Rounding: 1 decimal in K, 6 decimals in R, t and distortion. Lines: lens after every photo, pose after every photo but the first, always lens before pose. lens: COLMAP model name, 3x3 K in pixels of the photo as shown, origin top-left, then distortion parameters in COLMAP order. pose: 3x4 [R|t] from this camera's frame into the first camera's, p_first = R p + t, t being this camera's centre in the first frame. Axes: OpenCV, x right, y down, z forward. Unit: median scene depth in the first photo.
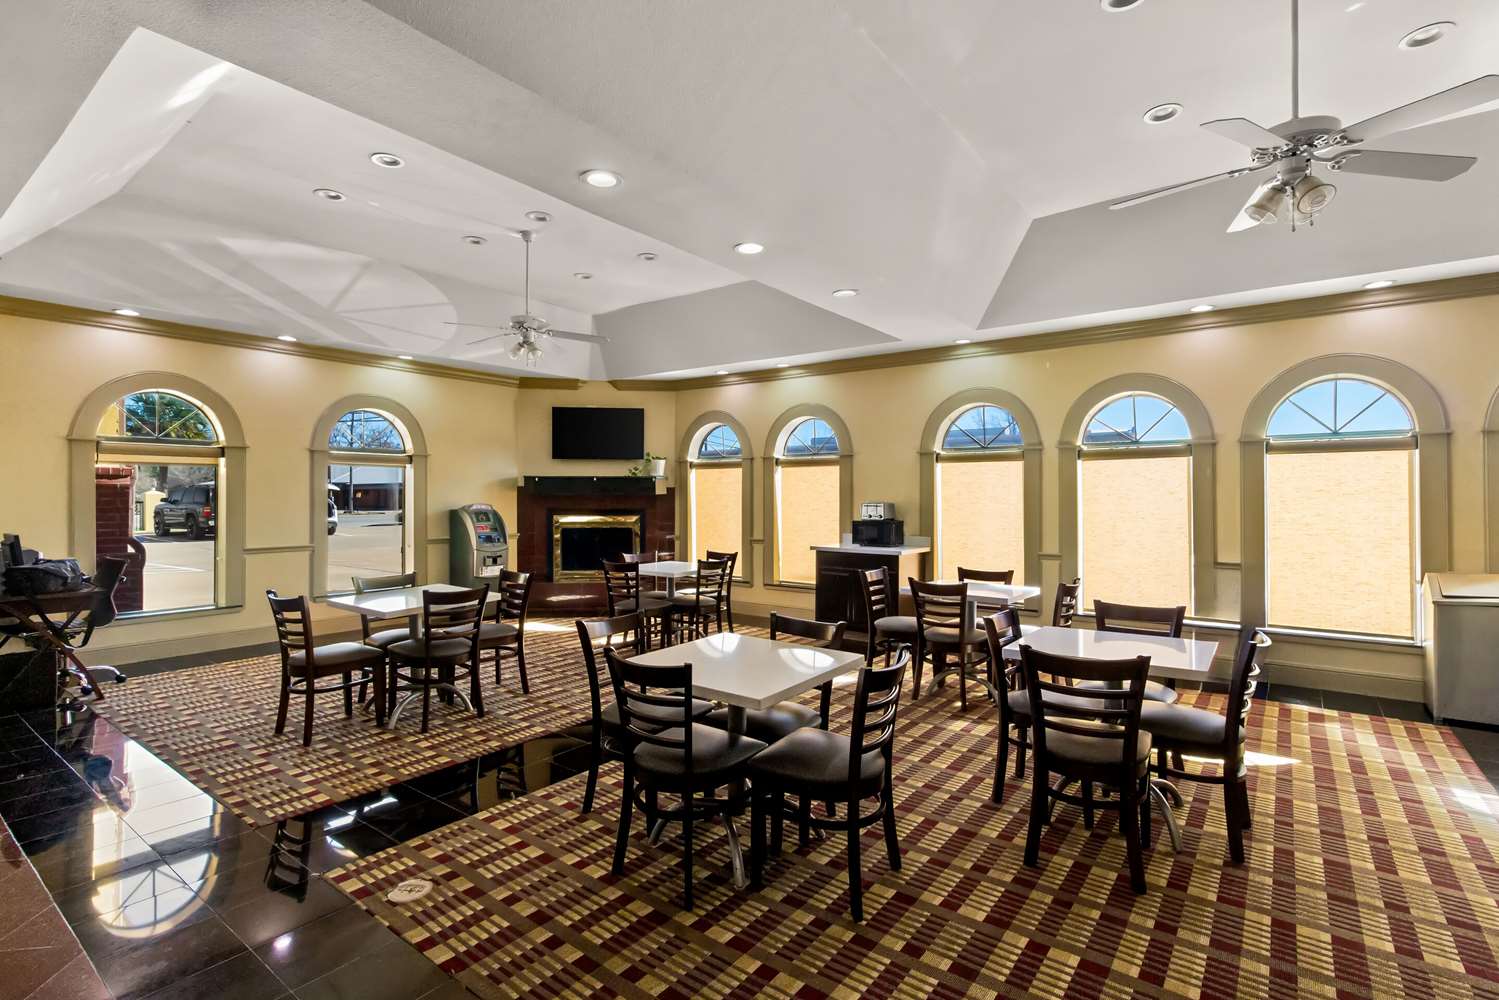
lens RADIAL K [[701.1, 0, 752.8], [0, 701.1, 495.0], [0, 0, 1]] dist [0.004850, 0.000306]
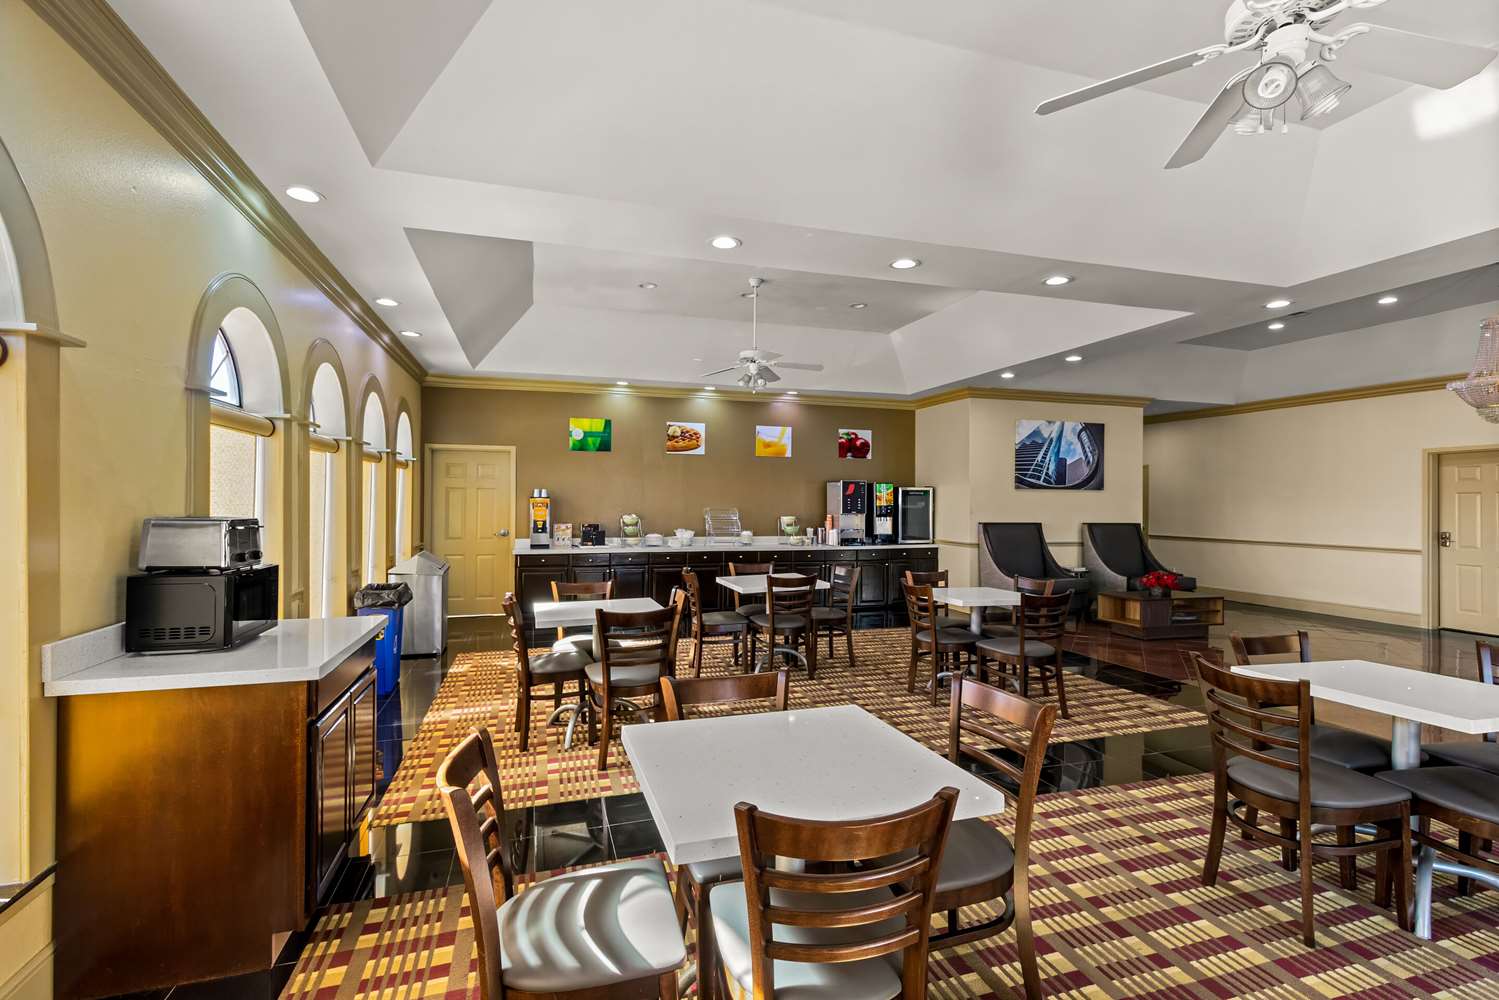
lens RADIAL K [[701.1, 0, 752.1], [0, 701.1, 502.6], [0, 0, 1]] dist [0.004850, 0.000306]
pose [[-0.812700, -0.012118, 0.582556, -0.458454], [-0.015321, 0.999882, -0.000574, 0.012214], [-0.582481, -0.009391, -0.812790, 2.127971]]
